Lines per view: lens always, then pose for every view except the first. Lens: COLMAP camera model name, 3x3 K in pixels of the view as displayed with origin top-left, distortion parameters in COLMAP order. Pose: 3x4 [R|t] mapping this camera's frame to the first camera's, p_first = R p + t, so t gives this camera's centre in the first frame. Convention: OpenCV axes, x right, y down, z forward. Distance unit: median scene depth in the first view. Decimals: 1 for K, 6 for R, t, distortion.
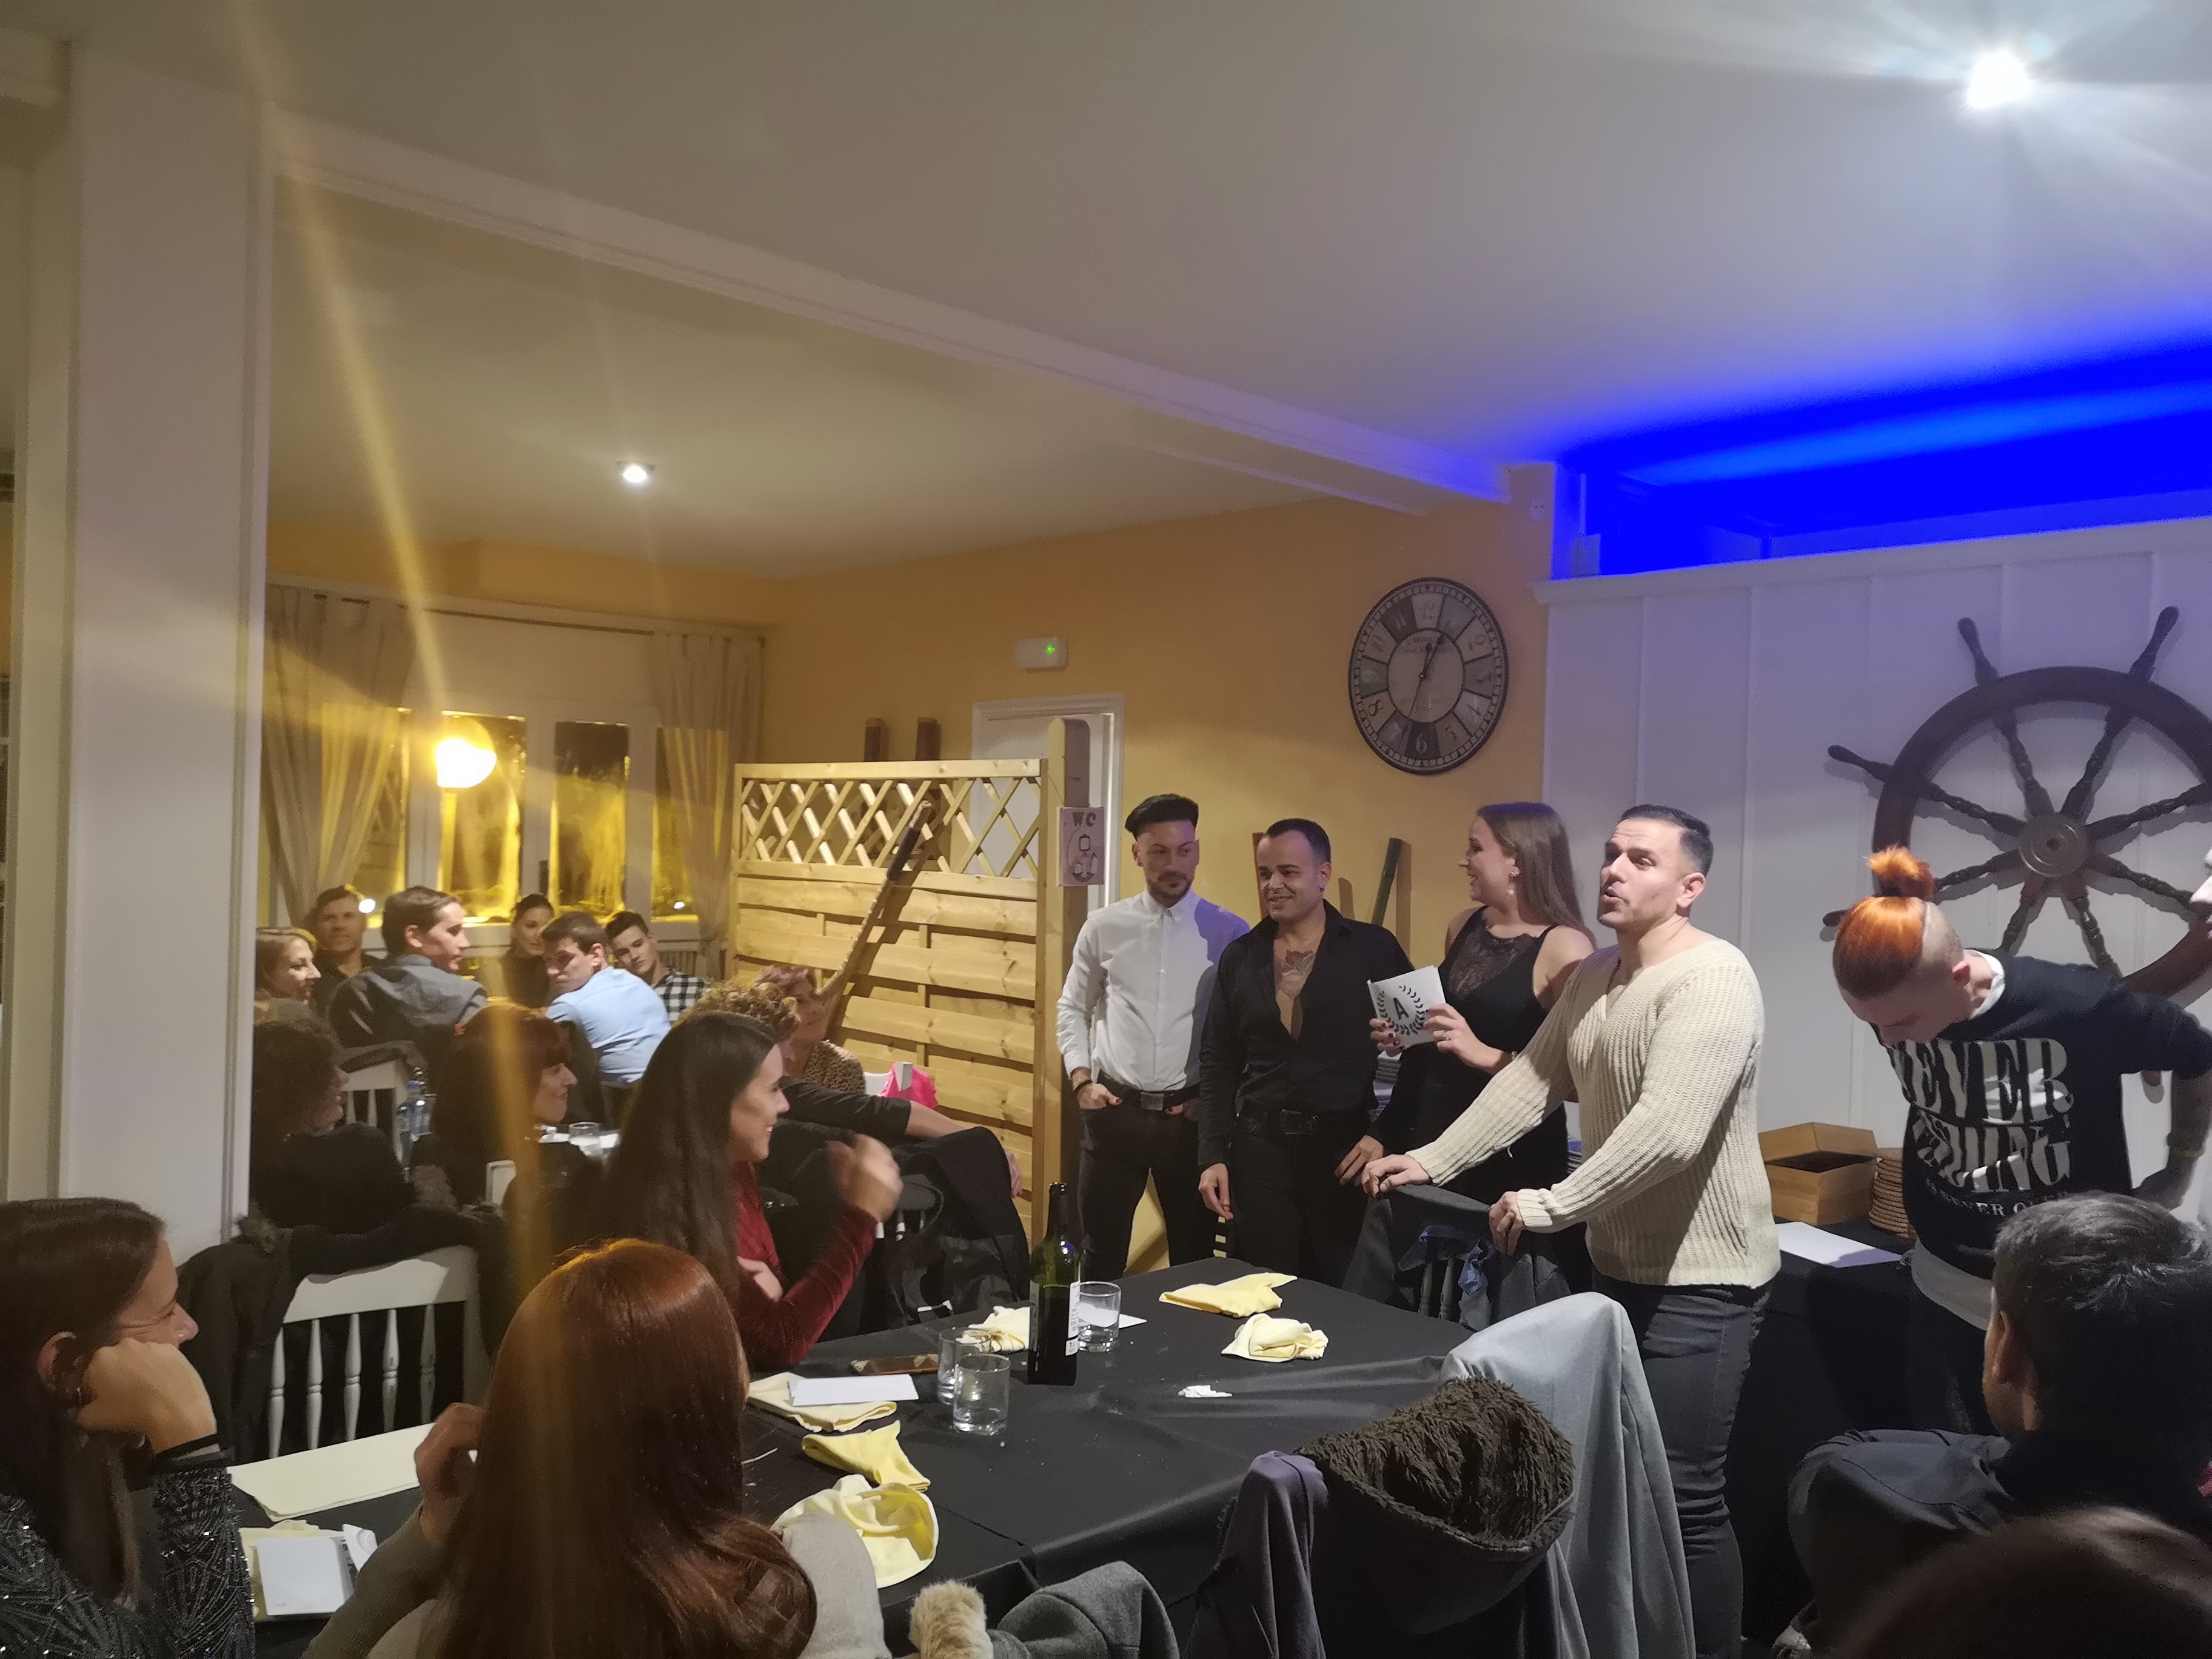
lens RADIAL K [[1683.3, 0, 1117.7], [0, 1683.3, 839.8], [0, 0, 1]] dist [0.067666, -0.057999]
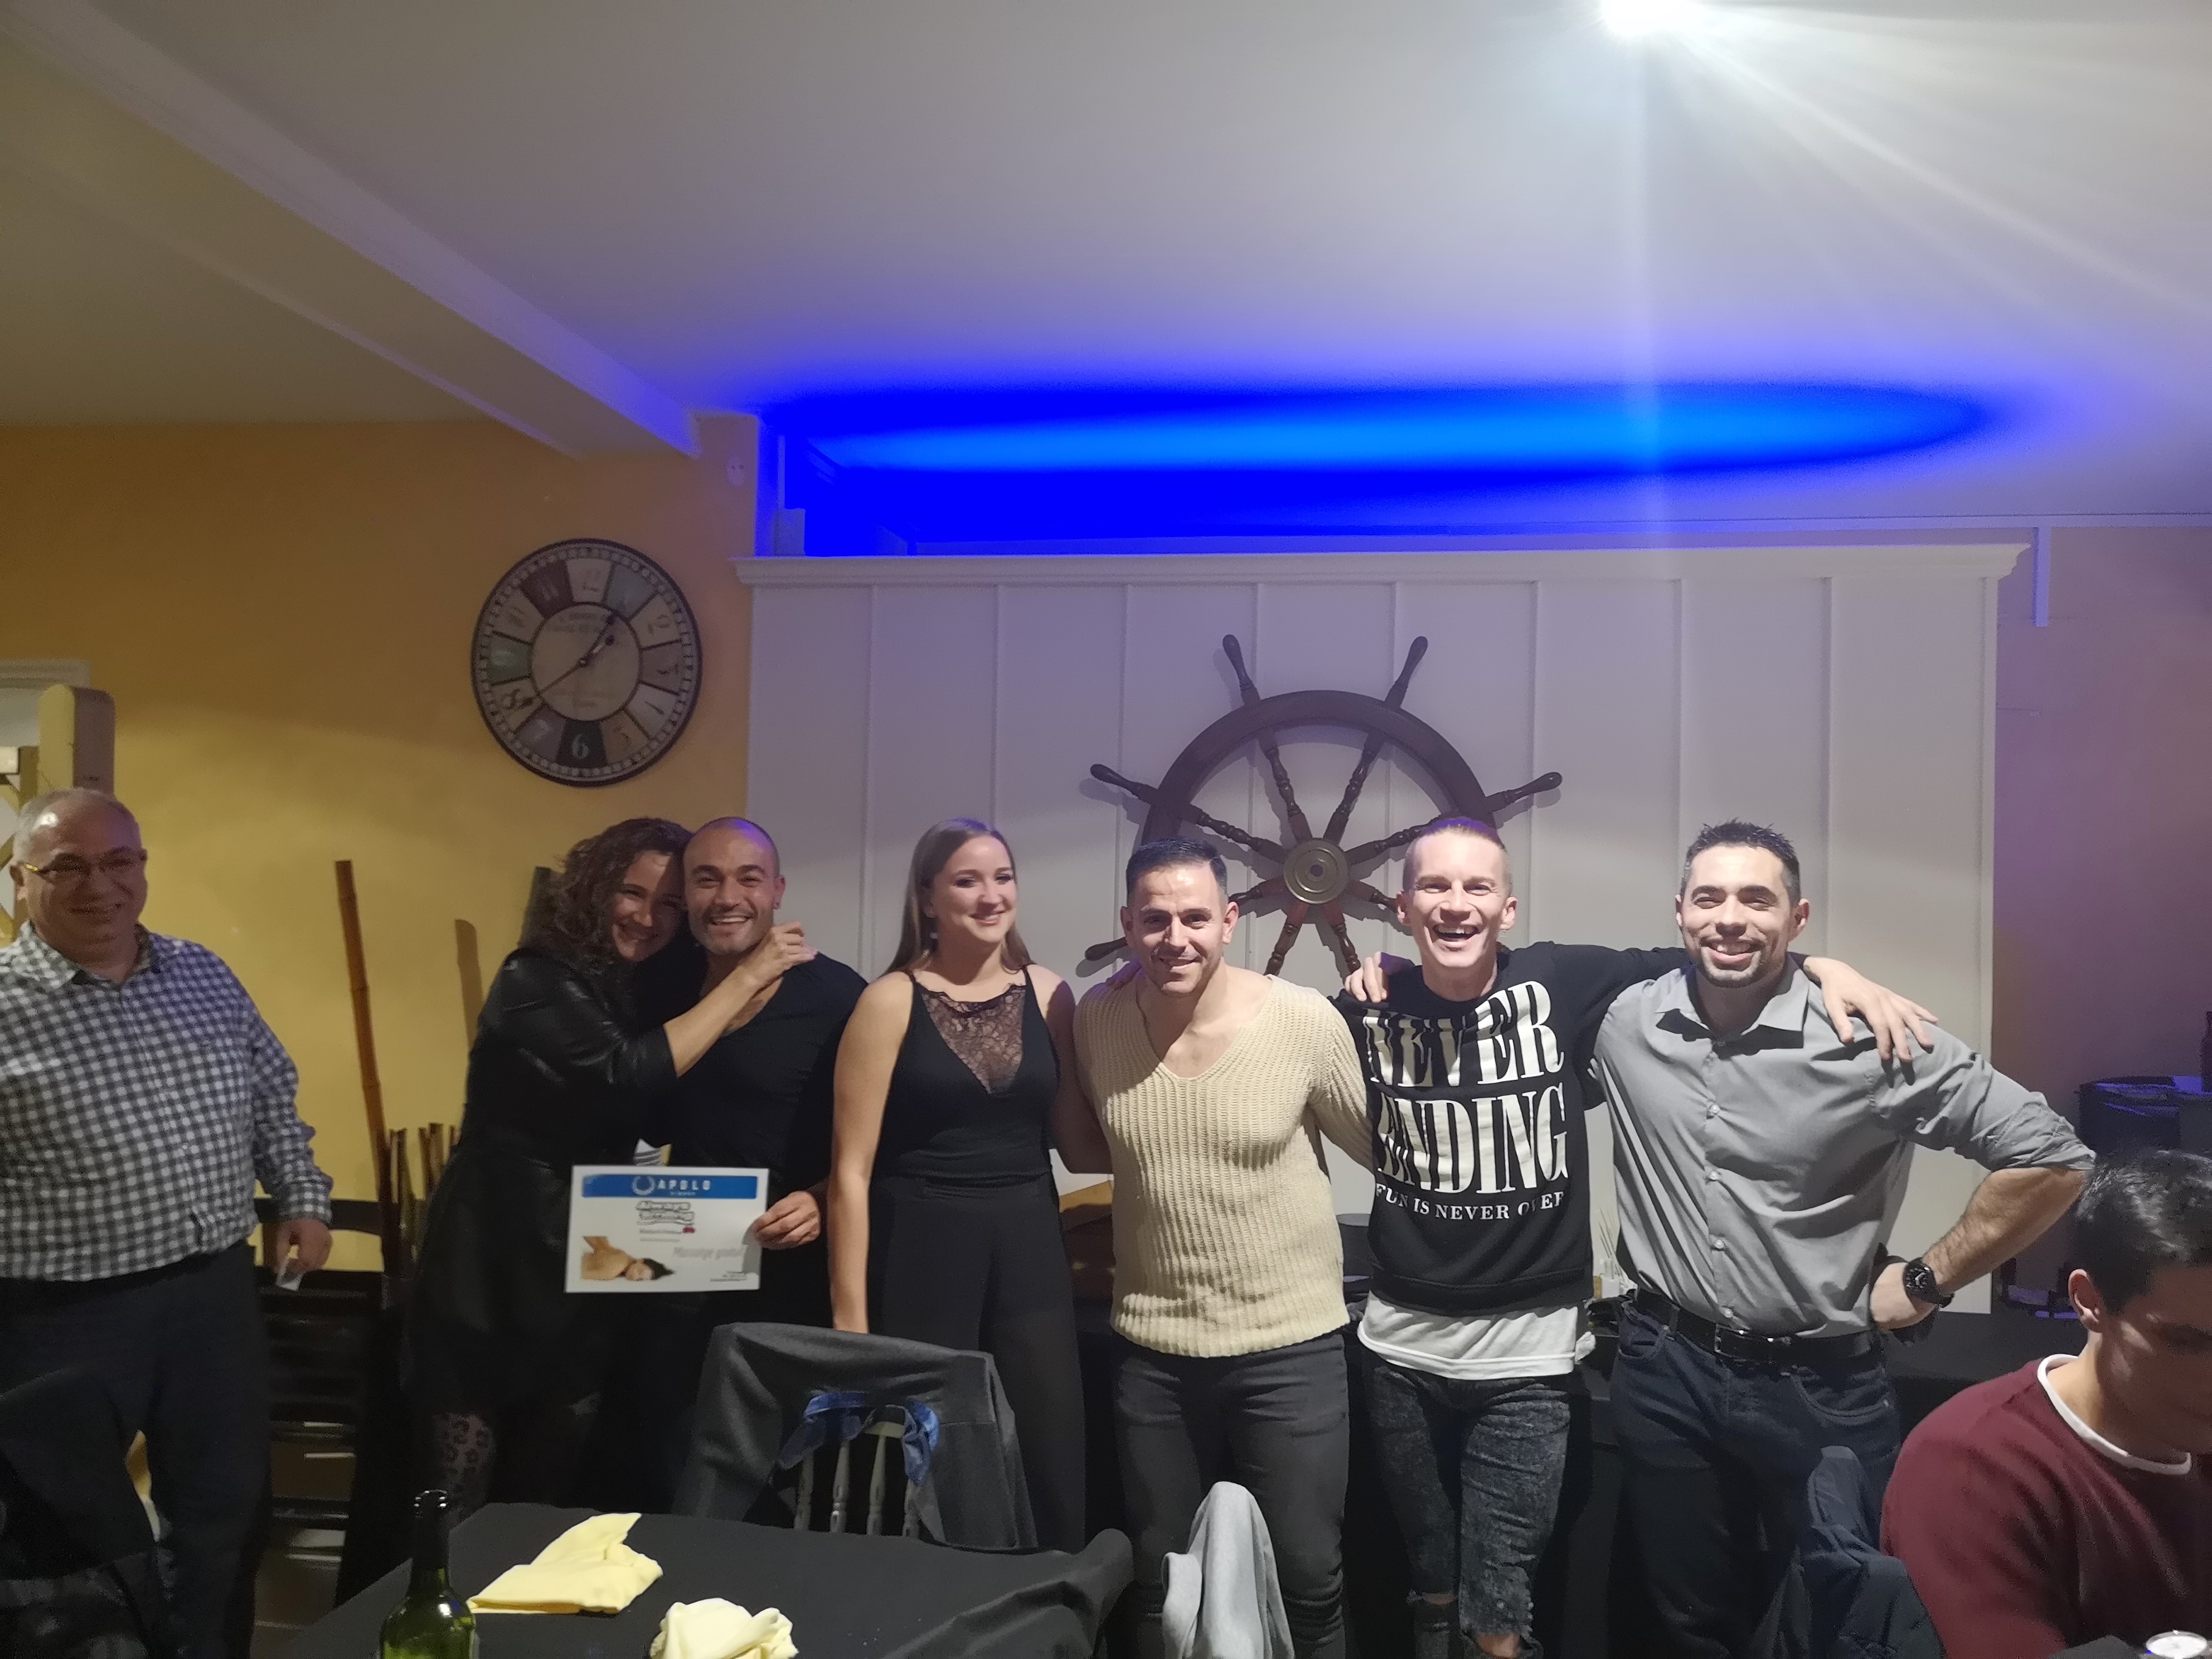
lens RADIAL K [[1683.3, 0, 1073.2], [0, 1683.3, 846.4], [0, 0, 1]] dist [0.067666, -0.057999]
pose [[0.804715, 0.003714, 0.593649, -0.136854], [0.003743, 0.999929, -0.011330, -0.000783], [-0.593649, 0.011340, 0.804644, 0.291543]]
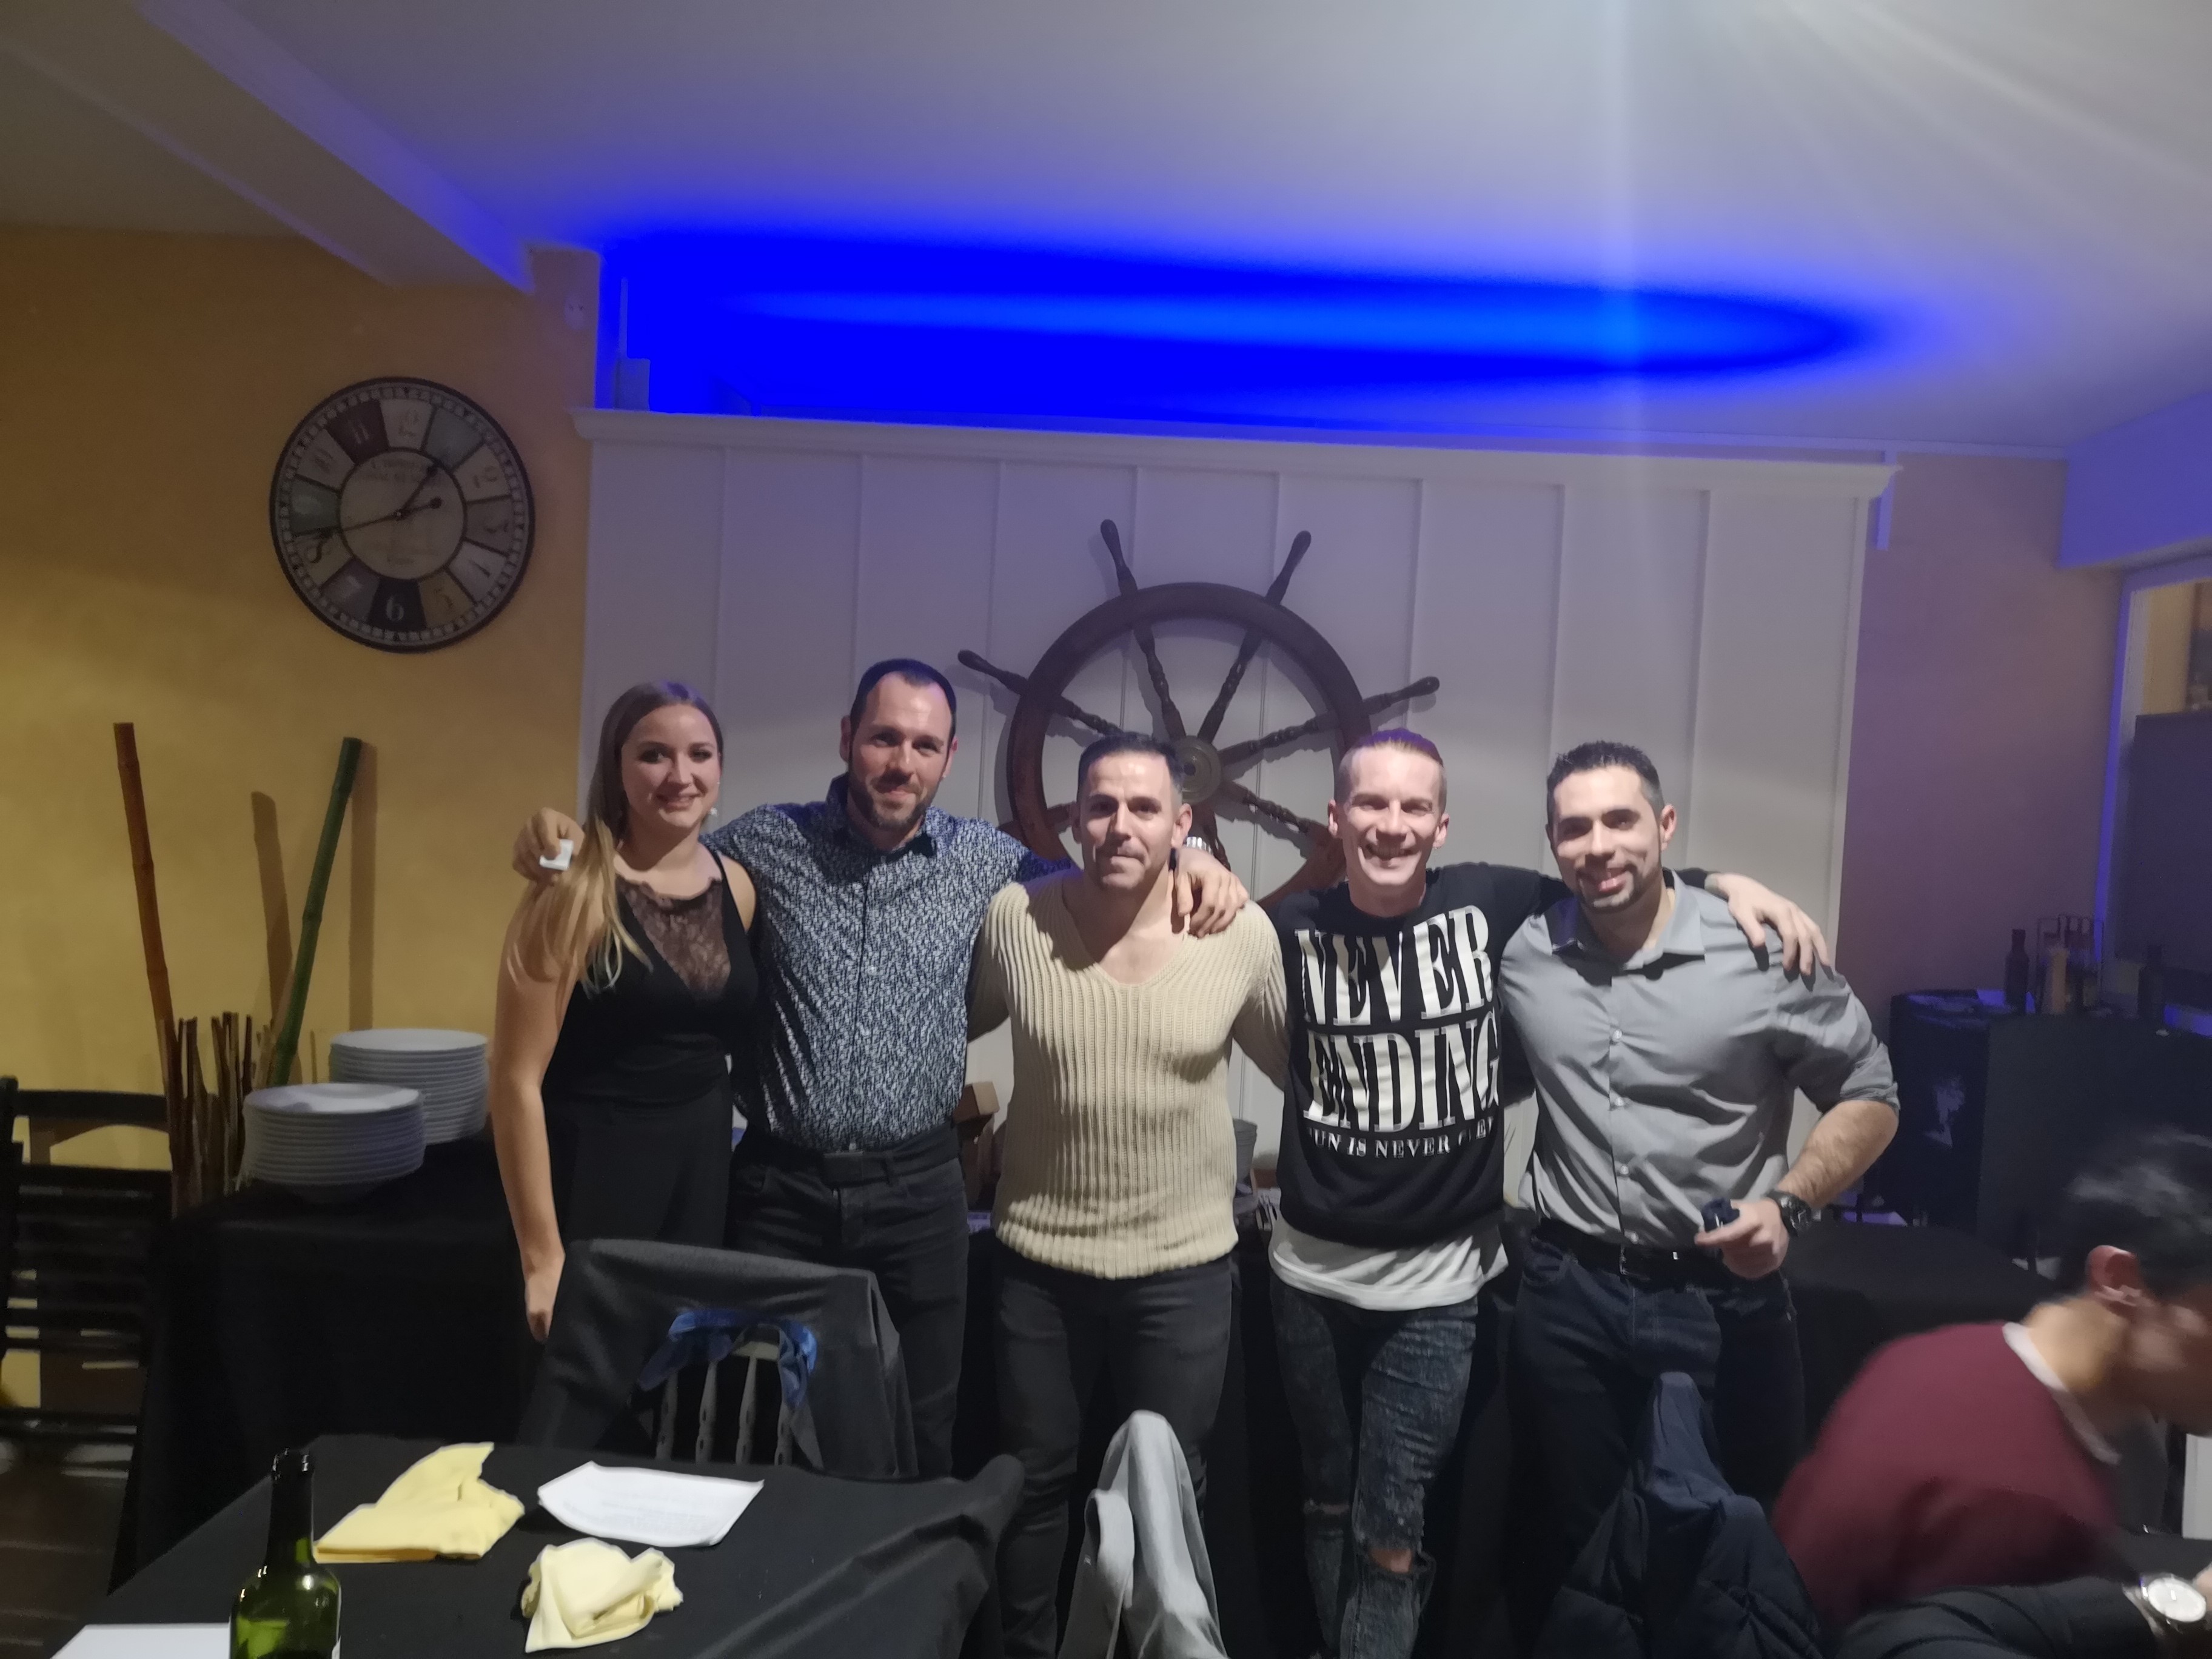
lens RADIAL K [[1683.3, 0, 1062.7], [0, 1683.3, 844.3], [0, 0, 1]] dist [0.067666, -0.057999]
pose [[0.732402, -0.013822, 0.680732, -0.141472], [-0.028185, 0.998321, 0.050595, -0.001165], [-0.680289, -0.056242, 0.730783, 0.345054]]
